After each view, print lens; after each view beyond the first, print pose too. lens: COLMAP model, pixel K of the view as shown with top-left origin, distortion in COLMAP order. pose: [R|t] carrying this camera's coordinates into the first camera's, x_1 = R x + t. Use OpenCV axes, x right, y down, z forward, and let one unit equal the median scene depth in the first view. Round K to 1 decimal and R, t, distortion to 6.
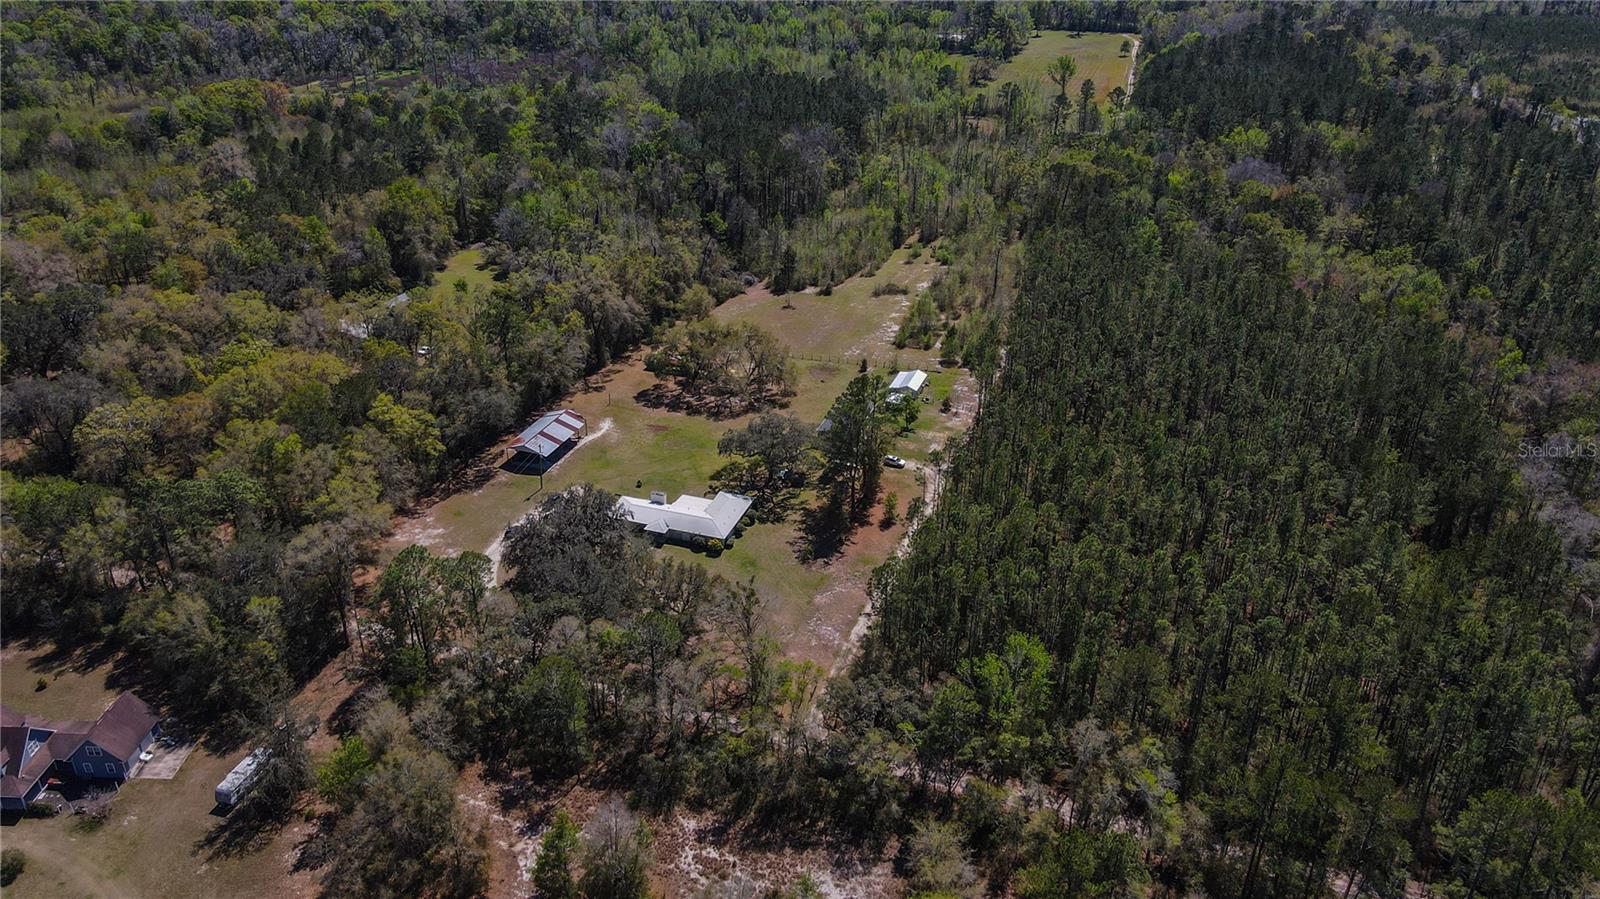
lens RADIAL K [[1165.0, 0, 801.6], [0, 1165.0, 446.1], [0, 0, 1]] dist [0.002471, 0.031695]
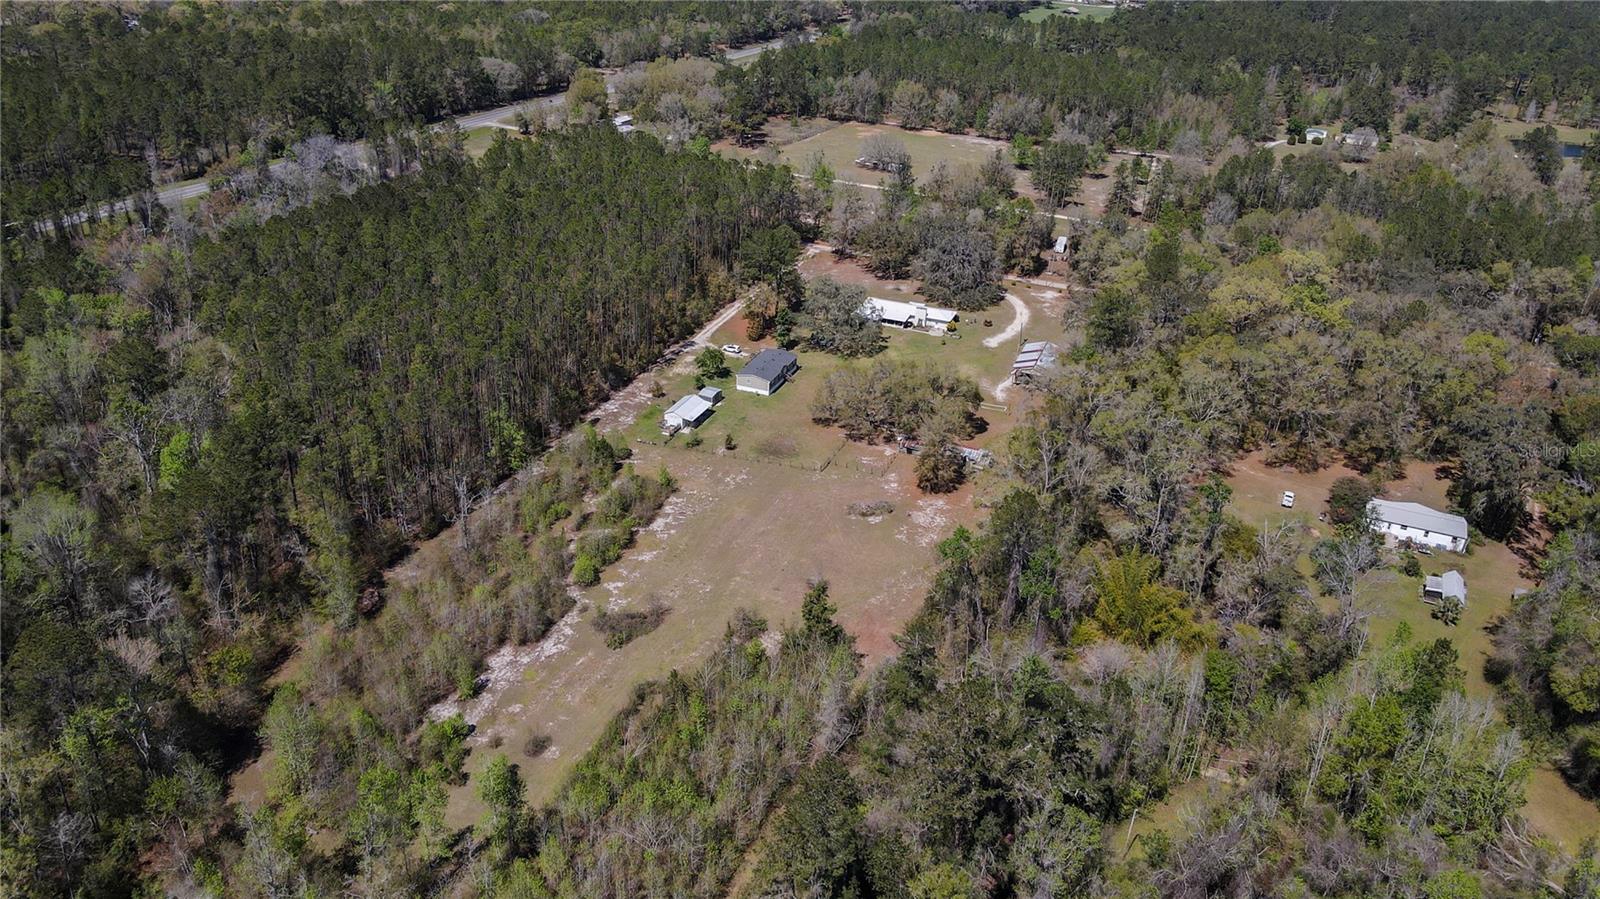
lens RADIAL K [[1165.0, 0, 800.0], [0, 1165.0, 444.6], [0, 0, 1]] dist [0.002471, 0.031695]
pose [[-0.997606, -0.068761, 0.007374, -0.002279], [-0.033725, 0.576815, 0.816178, -0.765827], [-0.060374, 0.813976, -0.577753, 1.519237]]
